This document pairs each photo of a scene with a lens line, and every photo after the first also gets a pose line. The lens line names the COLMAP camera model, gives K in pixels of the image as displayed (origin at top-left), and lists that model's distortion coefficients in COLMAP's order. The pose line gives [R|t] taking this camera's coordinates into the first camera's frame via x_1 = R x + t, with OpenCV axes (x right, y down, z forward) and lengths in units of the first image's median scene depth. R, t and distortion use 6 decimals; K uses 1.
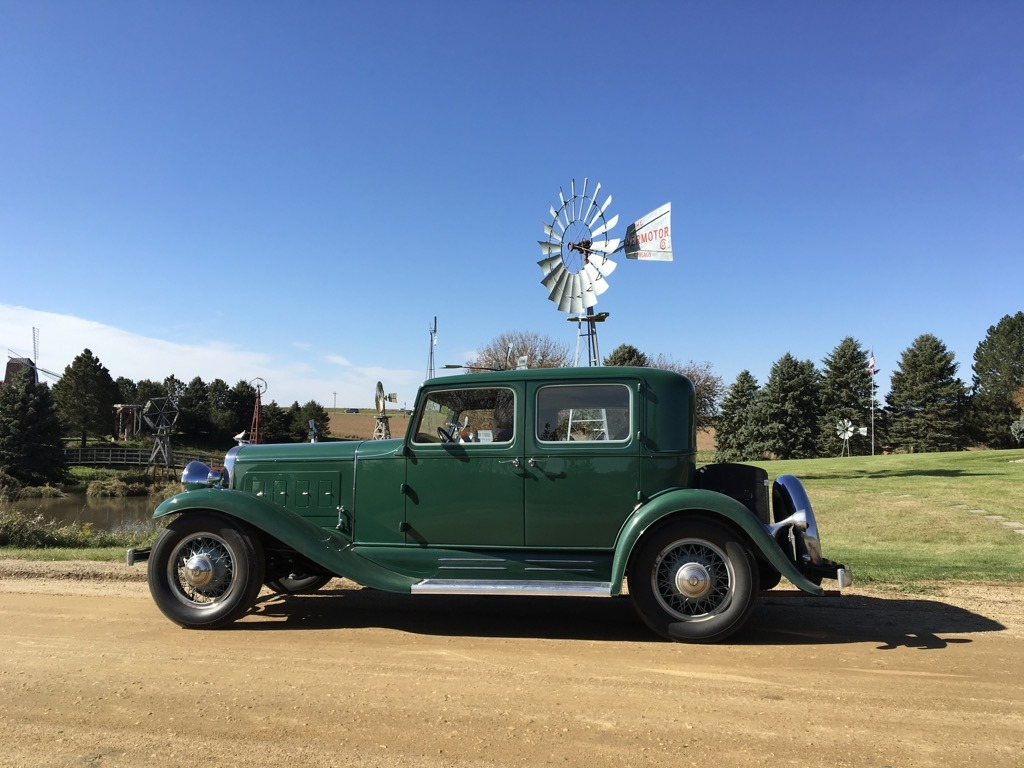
lens RADIAL K [[852.7, 0, 512.0], [0, 852.7, 384.0], [0, 0, 1]] dist [0.079209, -0.121555]
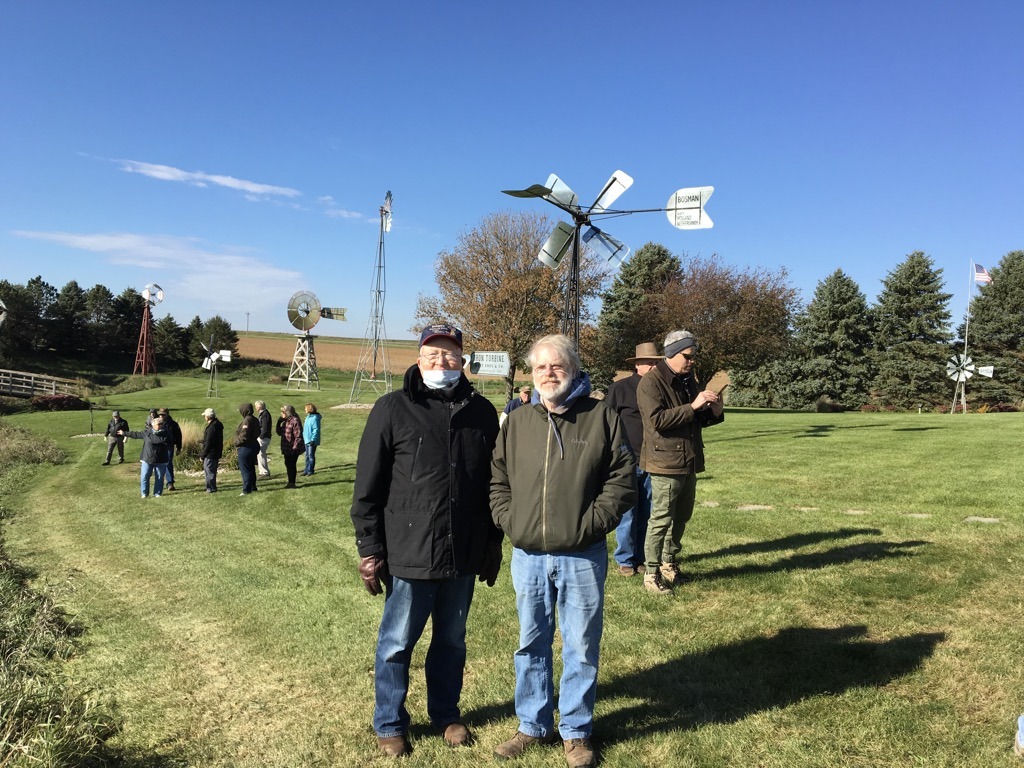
lens RADIAL K [[852.7, 0, 512.0], [0, 852.7, 384.0], [0, 0, 1]] dist [0.079209, -0.121555]
pose [[0.995161, 0.029558, 0.093702, -0.047320], [-0.036754, 0.996428, 0.076023, 0.020921], [-0.091121, -0.079099, 0.992693, 0.264556]]
